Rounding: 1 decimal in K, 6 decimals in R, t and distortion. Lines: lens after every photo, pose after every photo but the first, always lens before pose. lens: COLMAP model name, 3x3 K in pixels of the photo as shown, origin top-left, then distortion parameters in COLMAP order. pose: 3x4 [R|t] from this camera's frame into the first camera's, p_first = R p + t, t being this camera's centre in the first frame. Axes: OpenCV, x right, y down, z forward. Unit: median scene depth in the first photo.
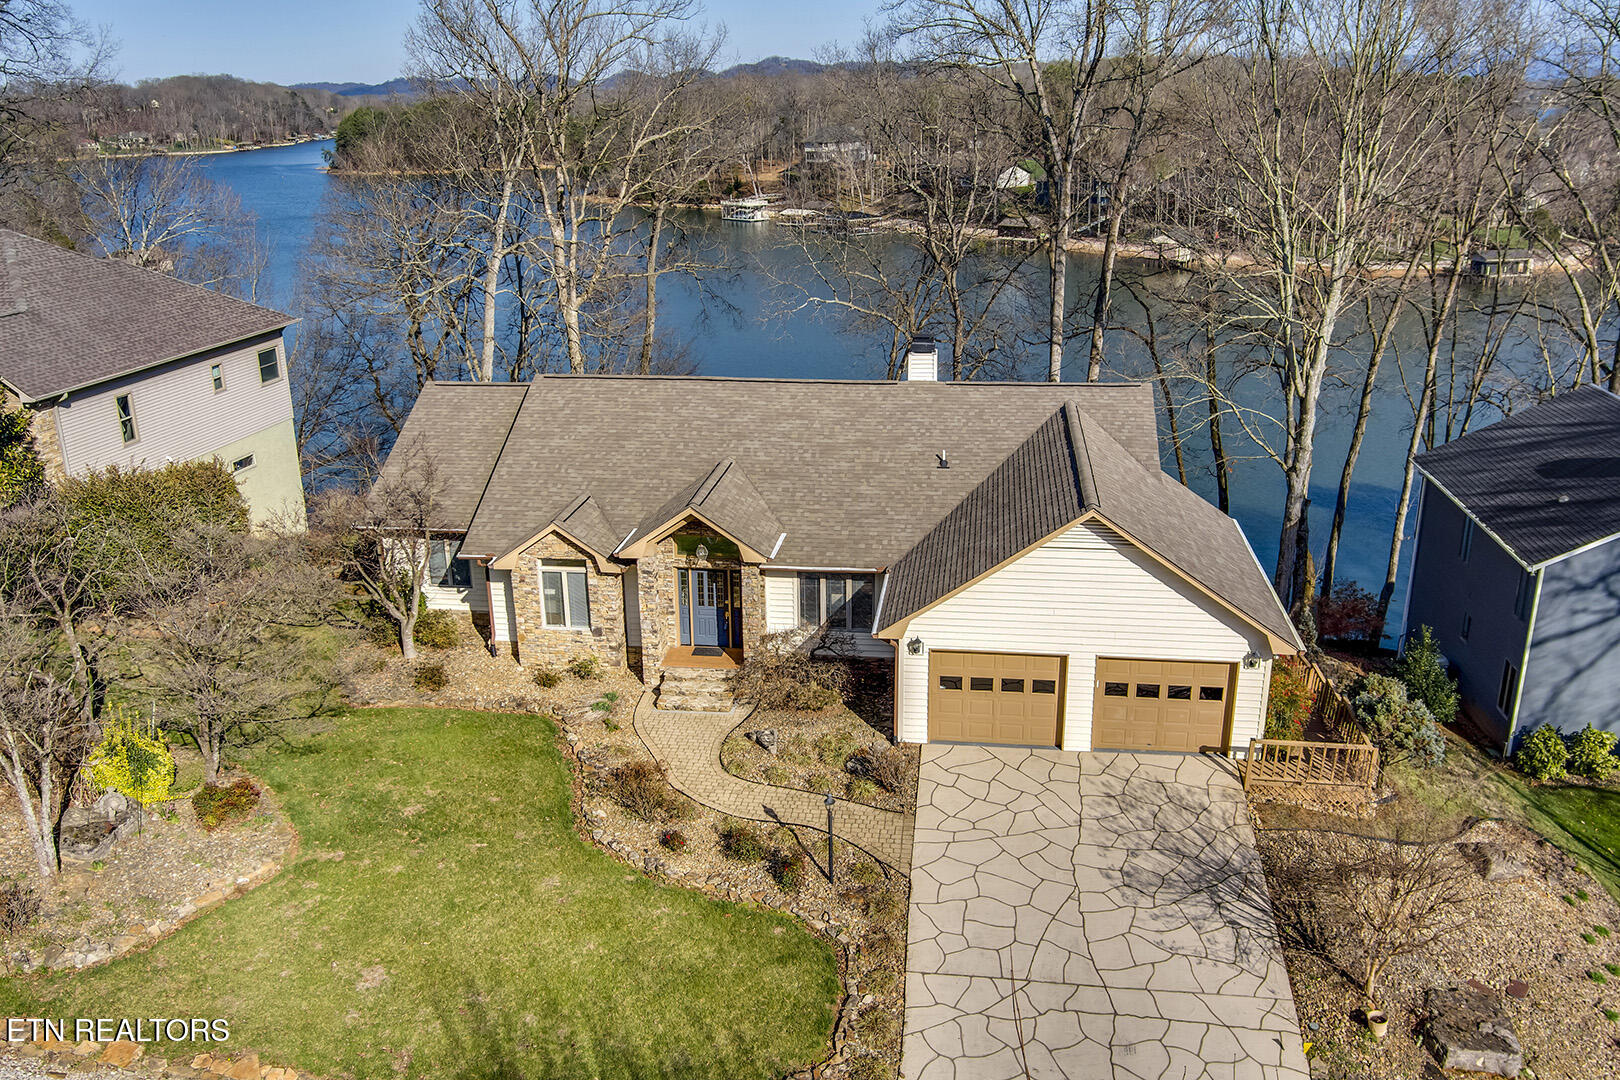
lens RADIAL K [[1331.4, 0, 810.0], [0, 1331.4, 540.0], [0, 0, 1]] dist [-0.074118, 0.012955]
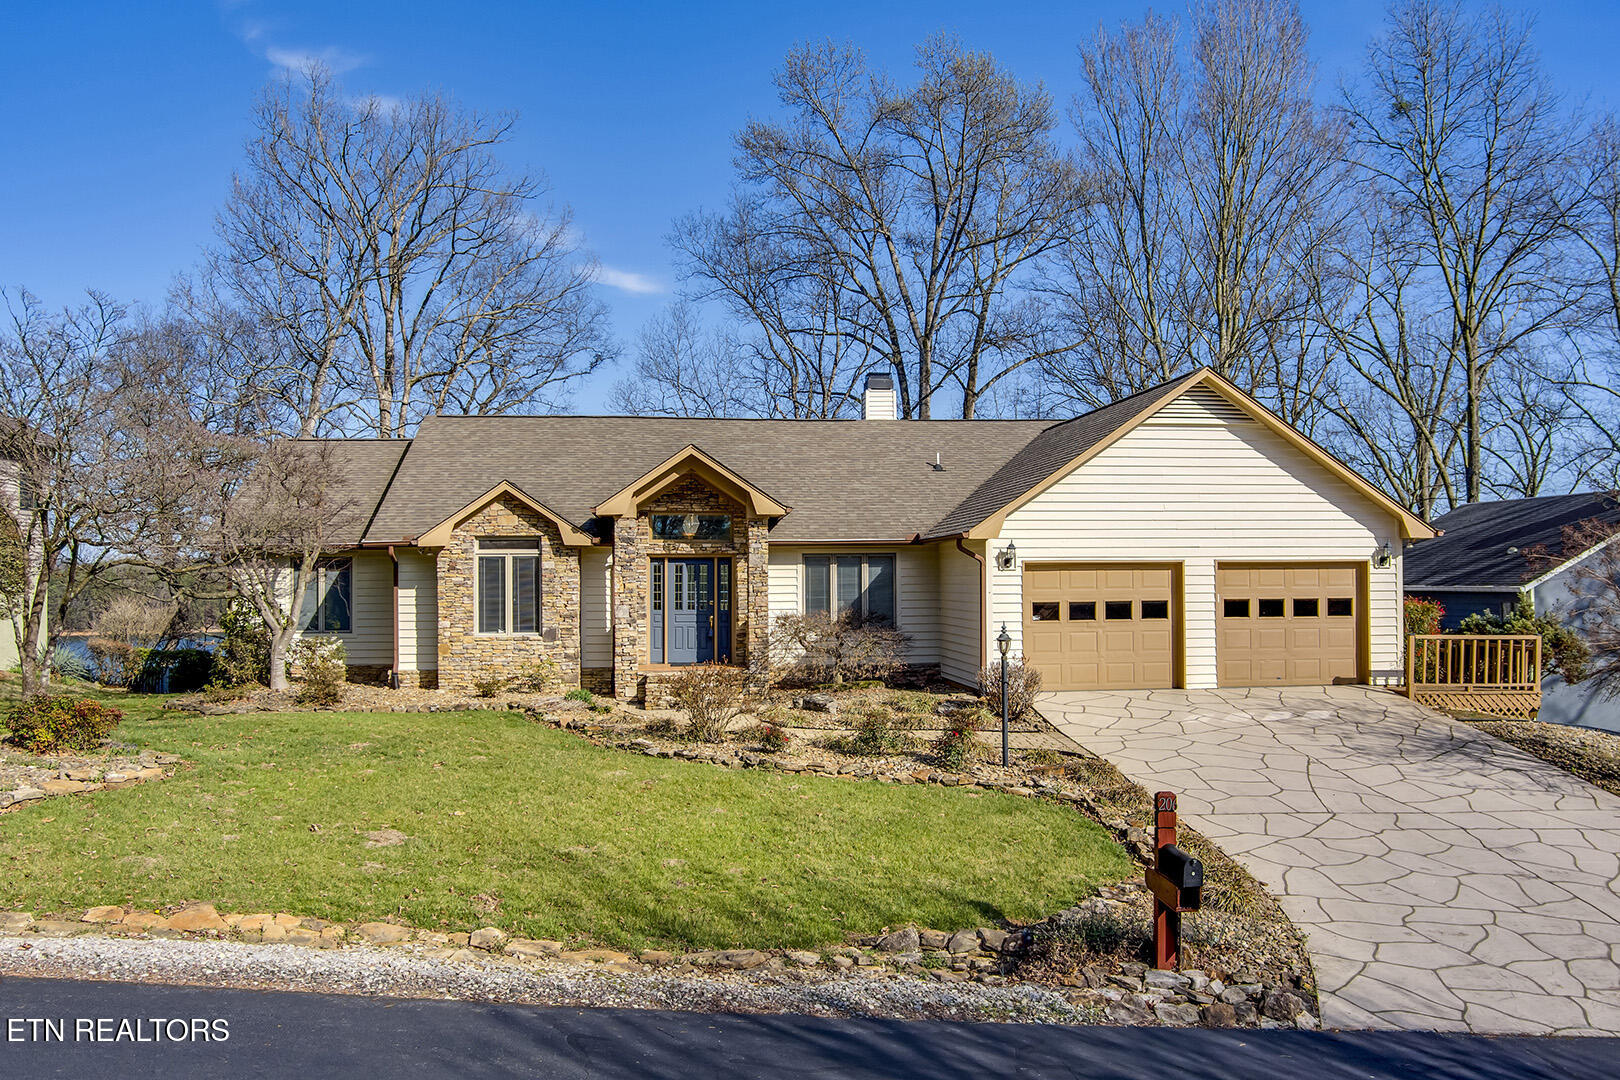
lens RADIAL K [[1331.4, 0, 810.0], [0, 1331.4, 540.0], [0, 0, 1]] dist [-0.074118, 0.012955]
pose [[0.969020, 0.014198, 0.246572, -0.208095], [0.072834, 0.937521, -0.340219, 0.295179], [-0.235997, 0.347638, 0.907443, 0.252382]]
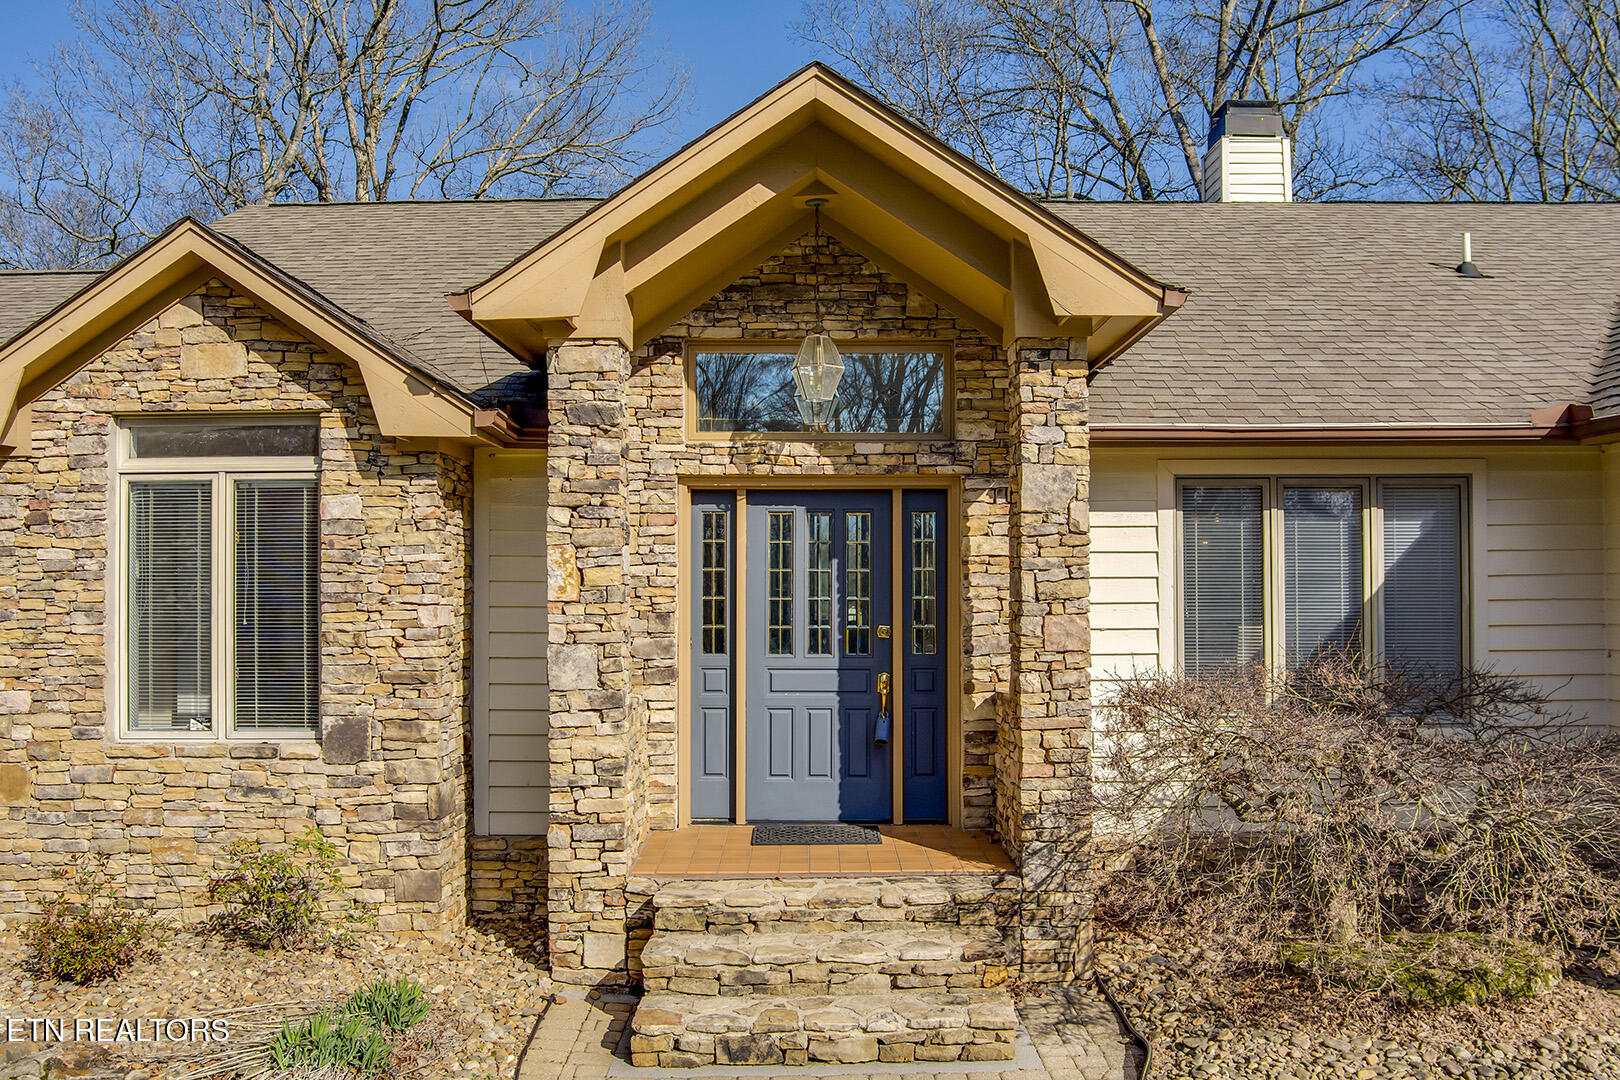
lens RADIAL K [[1331.4, 0, 810.0], [0, 1331.4, 540.0], [0, 0, 1]] dist [-0.074118, 0.012955]
pose [[0.990406, 0.012517, 0.137617, -0.114403], [0.035942, 0.938280, -0.344005, 0.119922], [-0.133429, 0.345651, 0.928828, 0.779120]]
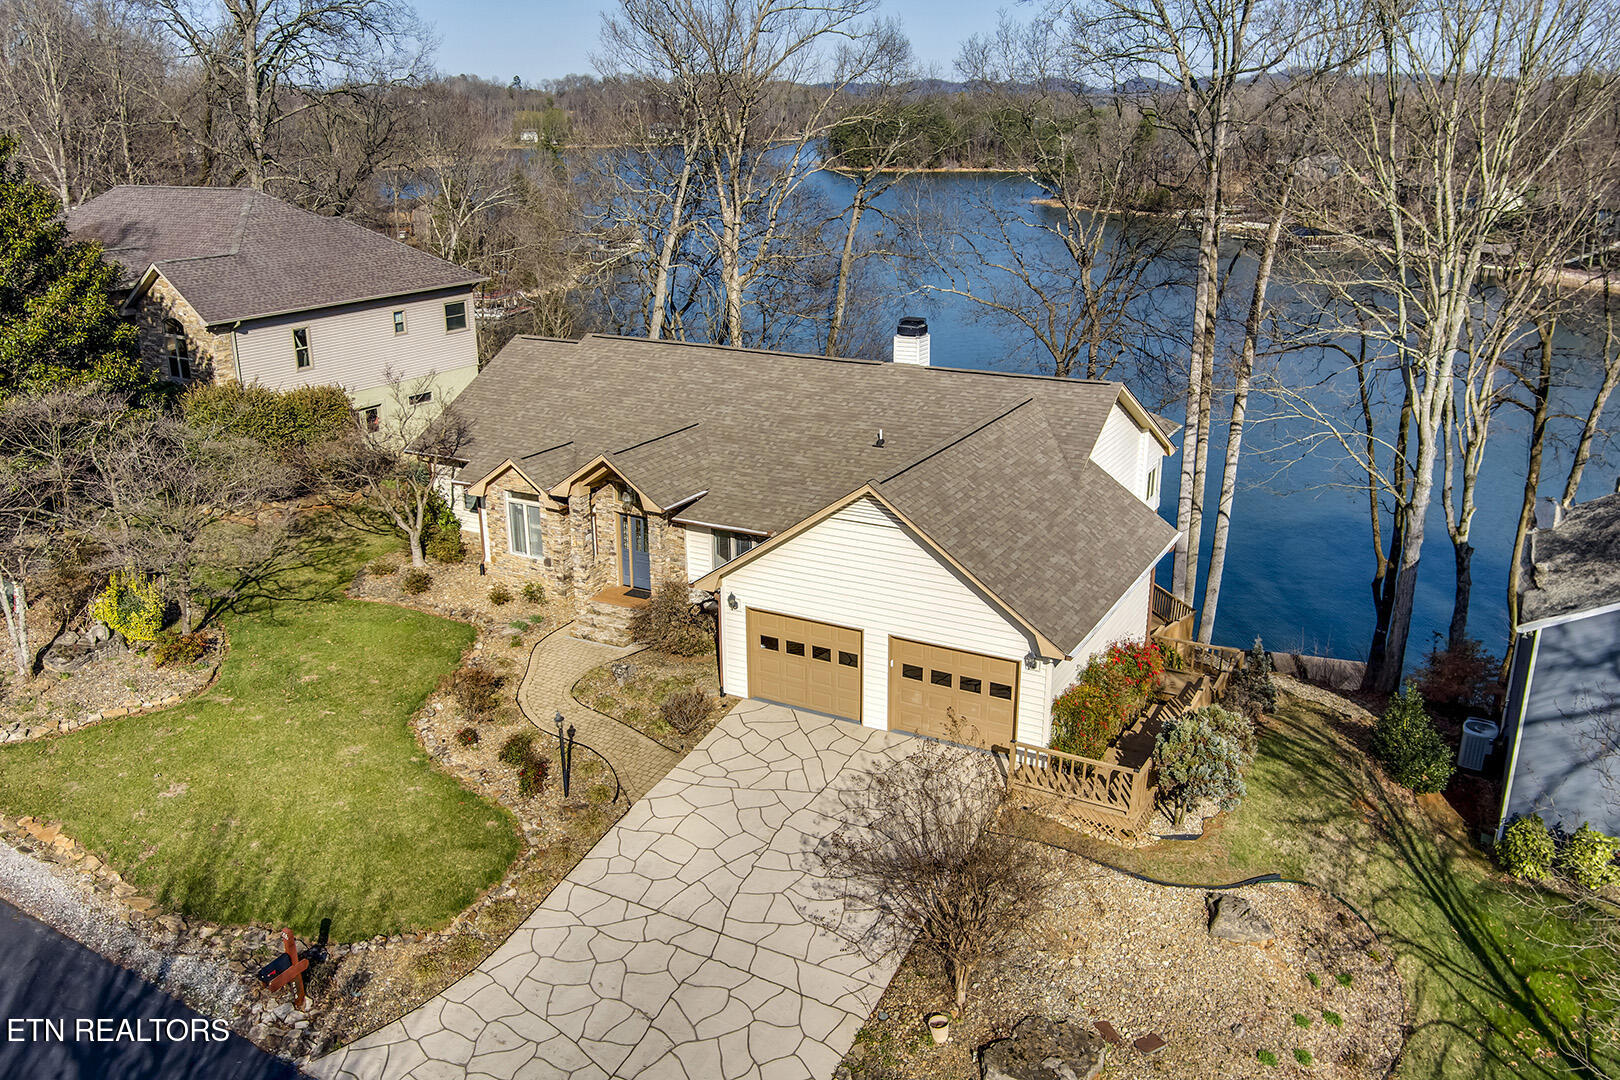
lens RADIAL K [[1331.4, 0, 810.0], [0, 1331.4, 540.0], [0, 0, 1]] dist [-0.074118, 0.012955]
pose [[0.934677, 0.119476, -0.334820, 0.421142], [-0.120691, 0.992540, 0.017256, 0.005508], [0.334384, 0.024281, 0.942124, 0.028545]]
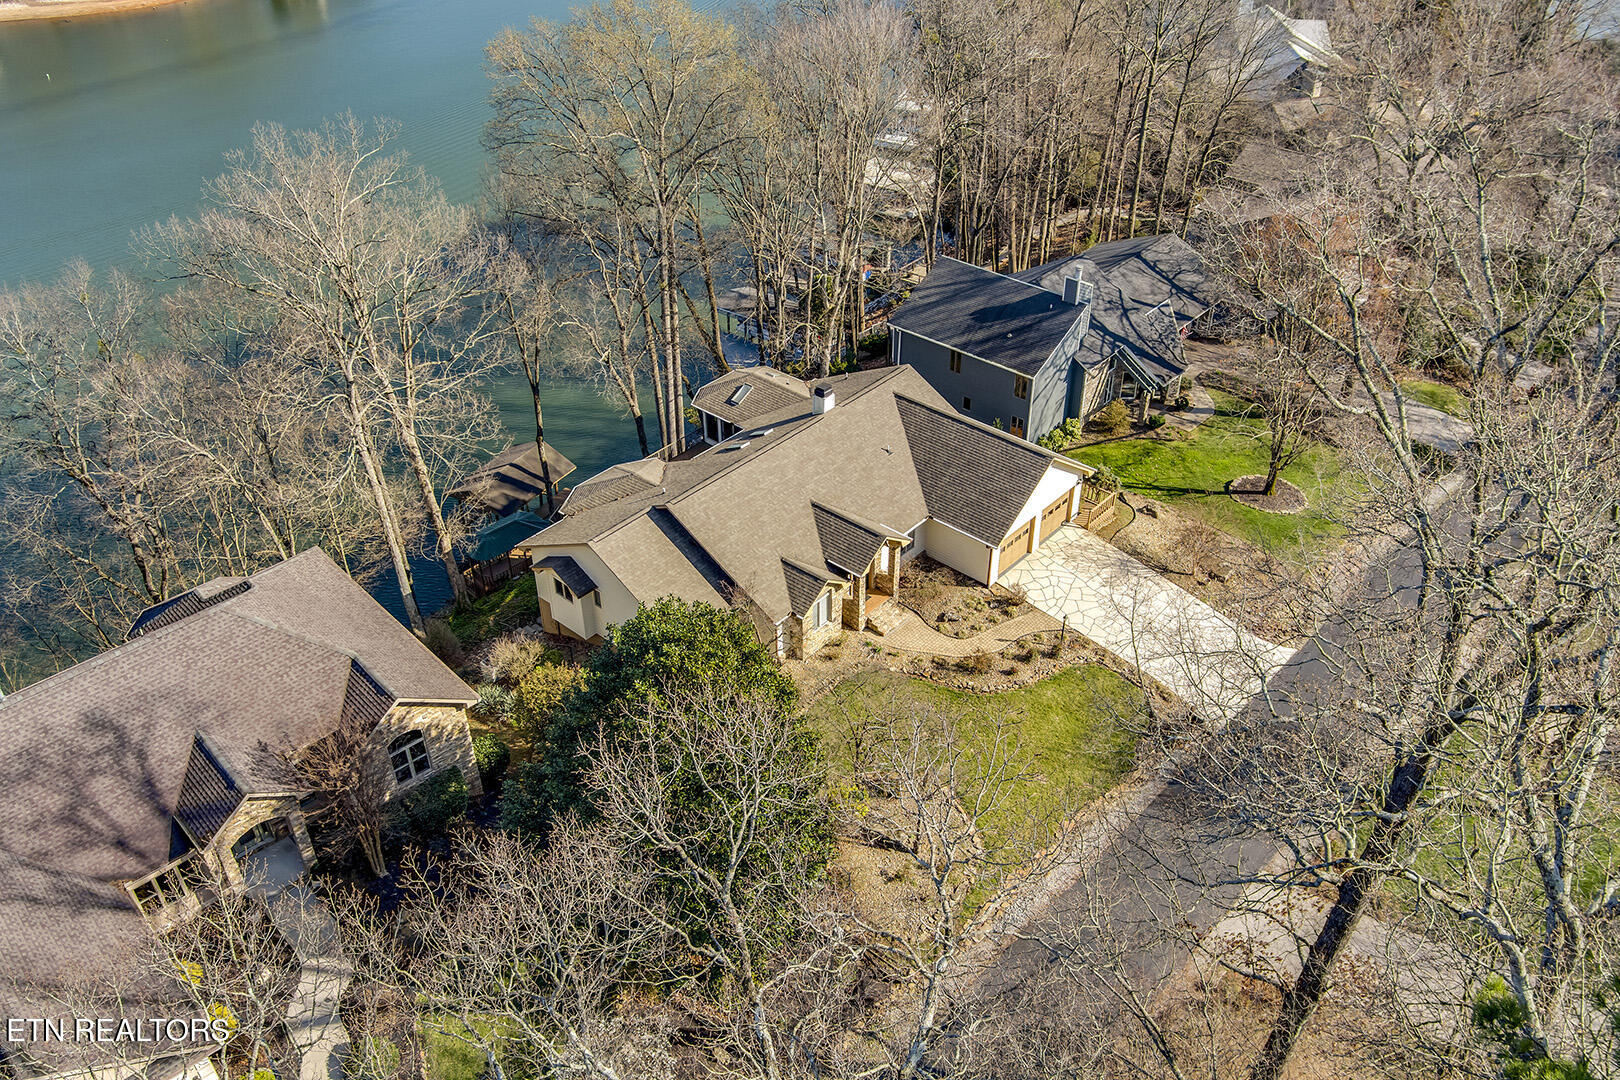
lens RADIAL K [[1331.4, 0, 810.0], [0, 1331.4, 540.0], [0, 0, 1]] dist [-0.074118, 0.012955]
pose [[0.553468, -0.482562, 0.678828, -1.384025], [0.267298, 0.874848, 0.403973, -0.784391], [-0.788813, -0.042137, 0.613188, -0.087617]]
